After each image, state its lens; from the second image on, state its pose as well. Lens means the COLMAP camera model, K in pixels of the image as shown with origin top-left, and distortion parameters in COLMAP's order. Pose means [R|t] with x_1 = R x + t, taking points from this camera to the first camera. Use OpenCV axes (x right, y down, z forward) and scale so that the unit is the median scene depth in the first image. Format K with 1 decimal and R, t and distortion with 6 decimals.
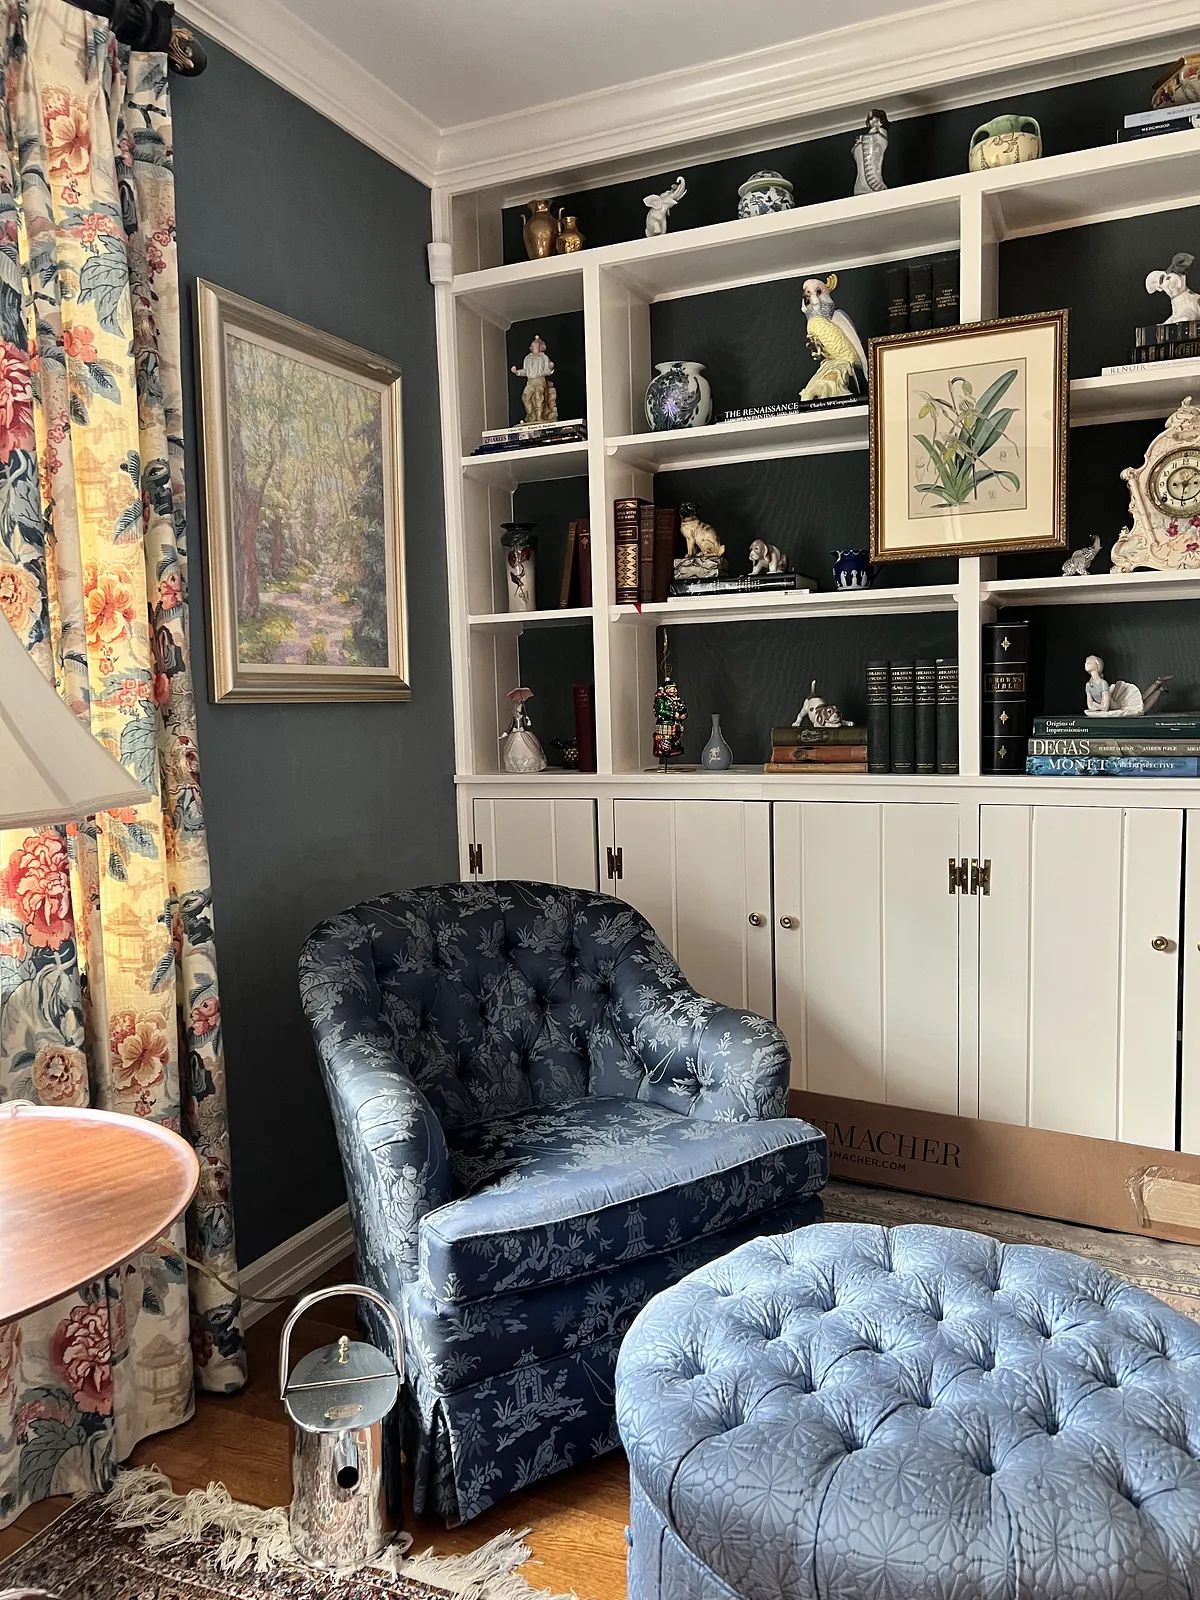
lens RADIAL K [[1213.3, 0, 598.9], [0, 1213.3, 804.9], [0, 0, 1]] dist [0.046885, -0.043888]
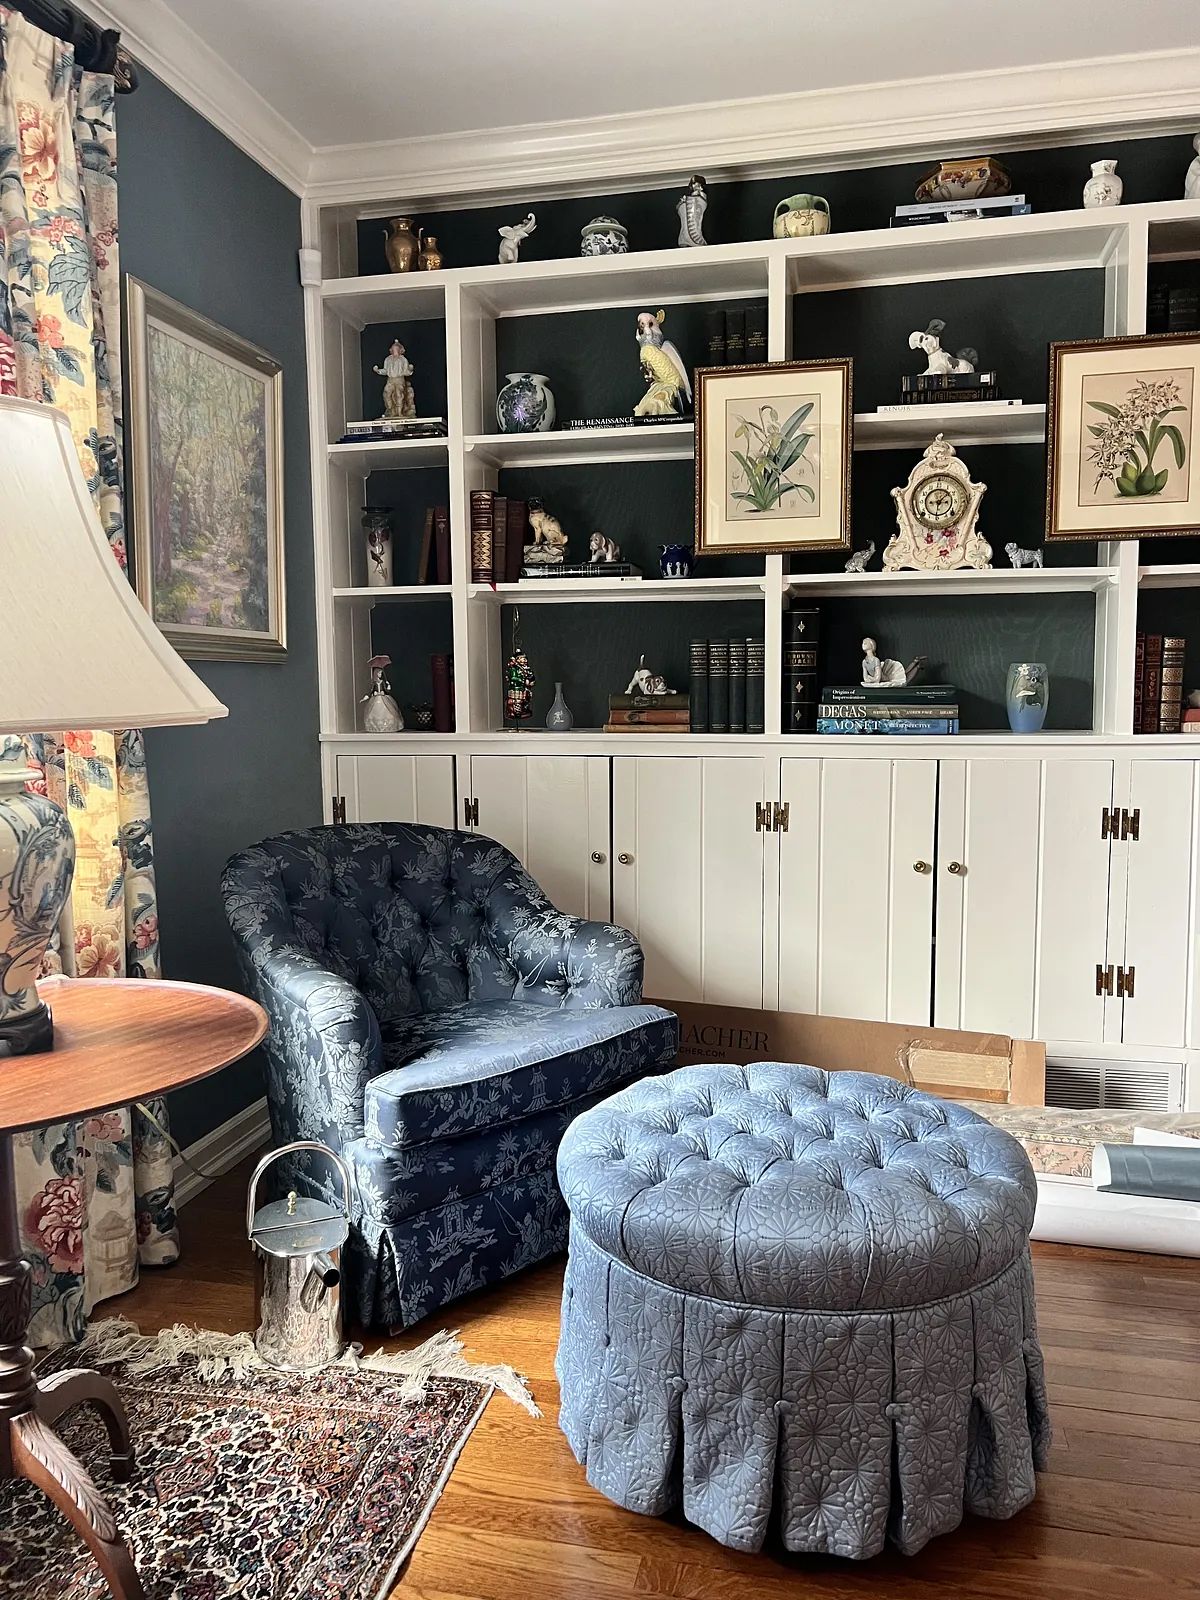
lens RADIAL K [[1199.9, 0, 600.0], [0, 1199.9, 800.0], [0, 0, 1]] dist [0.049259, -0.047852]
pose [[0.979595, -0.001456, 0.200977, -0.116457], [0.000552, 0.999989, 0.004556, 0.039548], [-0.200982, -0.004353, 0.979585, -0.153589]]
